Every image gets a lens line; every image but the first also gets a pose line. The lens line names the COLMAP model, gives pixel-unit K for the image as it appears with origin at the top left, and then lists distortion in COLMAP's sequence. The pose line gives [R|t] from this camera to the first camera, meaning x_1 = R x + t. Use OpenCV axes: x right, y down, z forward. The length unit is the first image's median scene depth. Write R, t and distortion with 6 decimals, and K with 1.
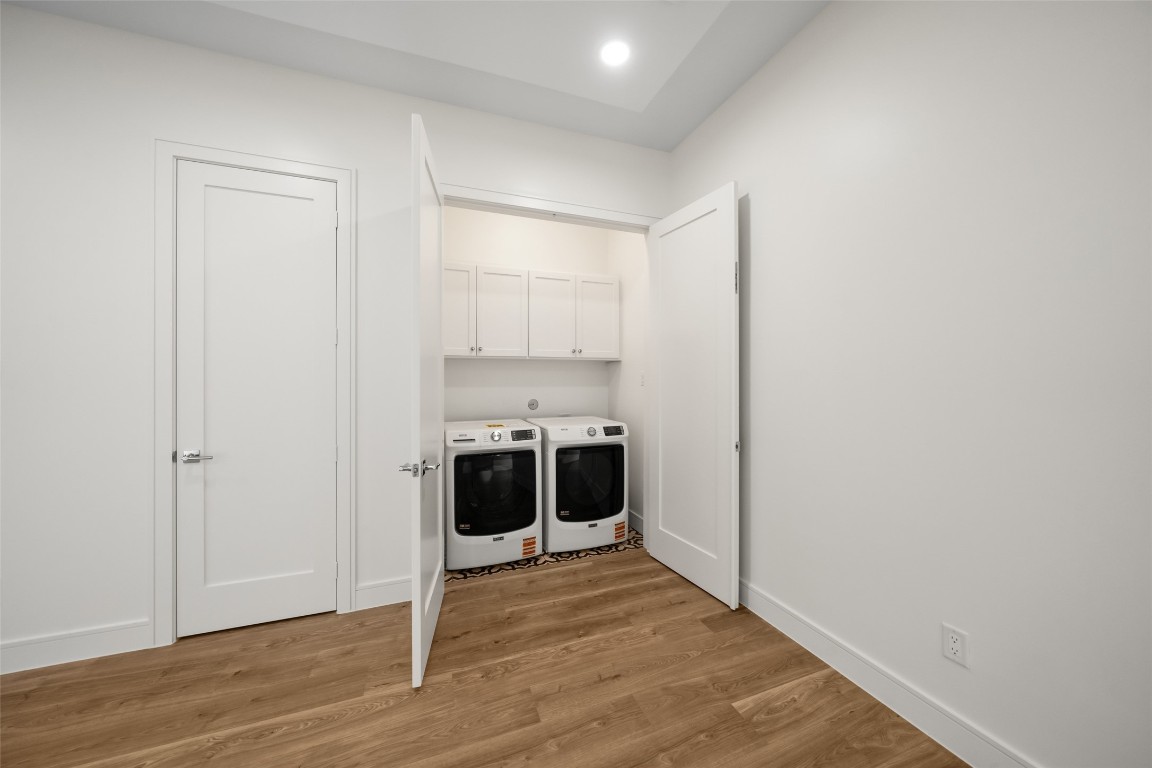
lens RADIAL K [[399.3, 0, 576.9], [0, 399.3, 379.6], [0, 0, 1]] dist [-0.004432, 0.000231]
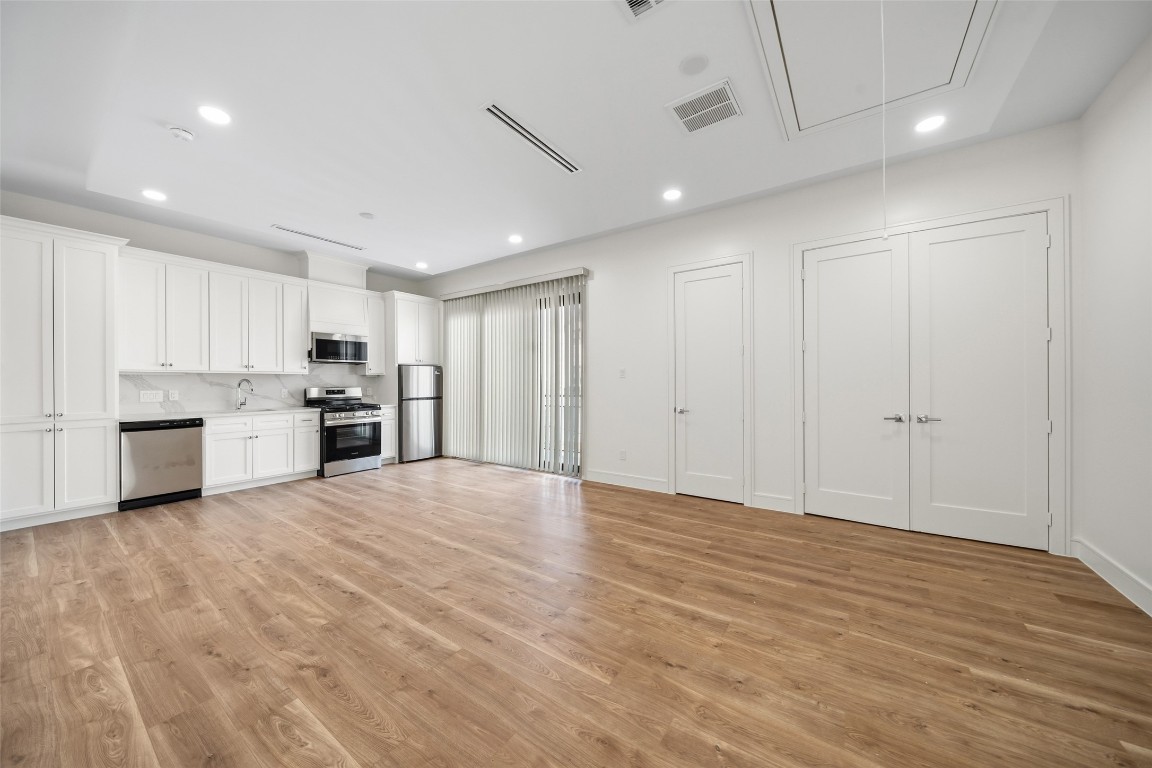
lens RADIAL K [[399.3, 0, 576.4], [0, 399.3, 379.4], [0, 0, 1]] dist [-0.004432, 0.000231]
pose [[0.572361, -0.003784, -0.819993, 0.483404], [0.007176, 0.999974, 0.000395, 0.019552], [0.819970, -0.006110, 0.572373, -0.705858]]
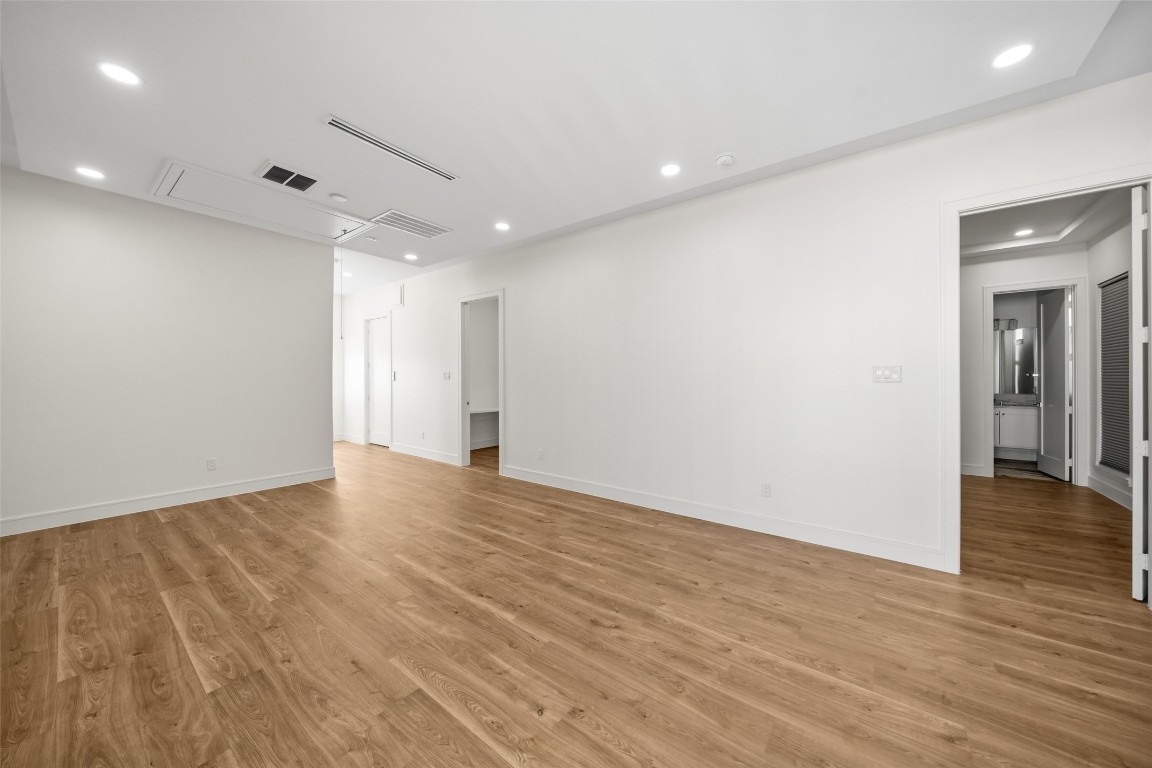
lens RADIAL K [[399.3, 0, 572.6], [0, 399.3, 376.8], [0, 0, 1]] dist [-0.004432, 0.000231]
pose [[-0.531812, 0.006997, 0.846833, -2.173688], [-0.003328, 0.999941, -0.010352, 0.005997], [-0.846856, -0.008323, -0.531758, 0.185678]]
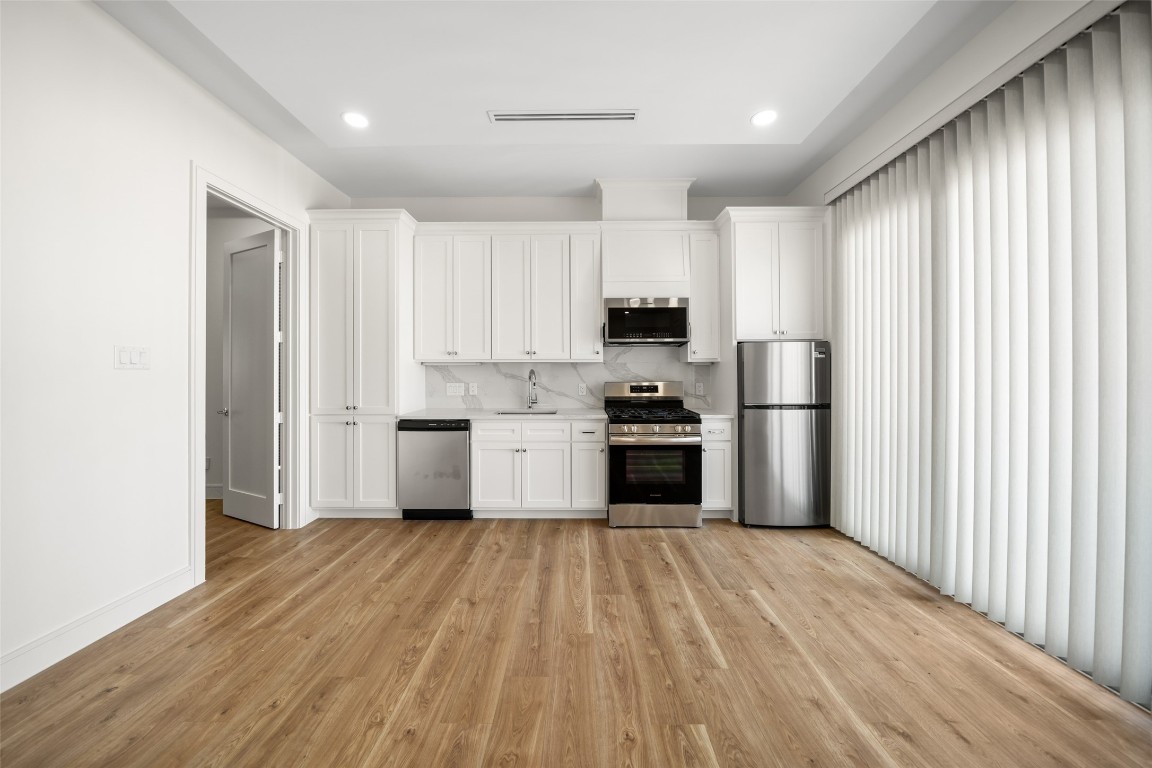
lens RADIAL K [[399.3, 0, 580.3], [0, 399.3, 372.6], [0, 0, 1]] dist [-0.004432, 0.000231]
pose [[-0.344196, -0.003789, -0.938890, -1.009959], [0.007692, 0.999947, -0.006855, 0.032858], [0.938866, -0.009581, -0.344149, -0.122662]]
